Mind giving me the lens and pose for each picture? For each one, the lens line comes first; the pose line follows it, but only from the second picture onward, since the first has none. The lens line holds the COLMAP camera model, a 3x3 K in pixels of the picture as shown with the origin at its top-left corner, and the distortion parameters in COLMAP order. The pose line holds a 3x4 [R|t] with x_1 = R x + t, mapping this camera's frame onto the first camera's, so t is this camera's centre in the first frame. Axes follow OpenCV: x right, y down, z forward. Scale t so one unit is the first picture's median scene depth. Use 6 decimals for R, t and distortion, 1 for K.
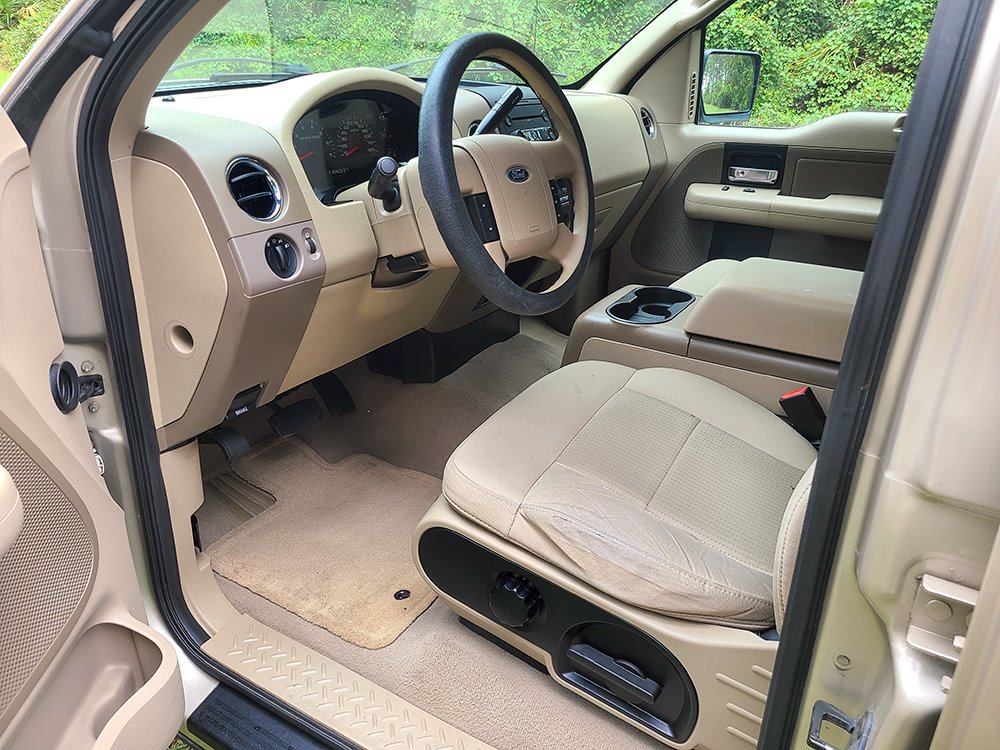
lens RADIAL K [[761.0, 0, 504.5], [0, 761.0, 394.9], [0, 0, 1]] dist [0.048968, -0.032318]
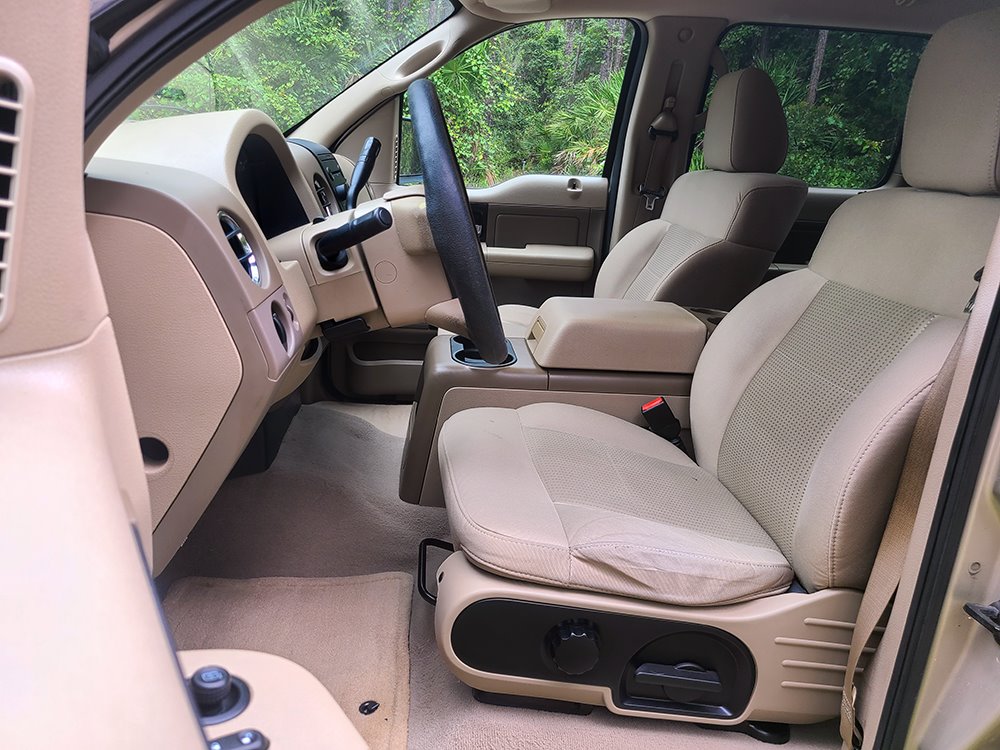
lens RADIAL K [[761.0, 0, 517.3], [0, 761.0, 389.1], [0, 0, 1]] dist [0.048968, -0.032318]
pose [[0.809555, -0.149270, 0.567749, -0.541791], [0.198009, 0.979889, -0.024714, -0.044768], [-0.552641, 0.132427, 0.822831, 0.184473]]
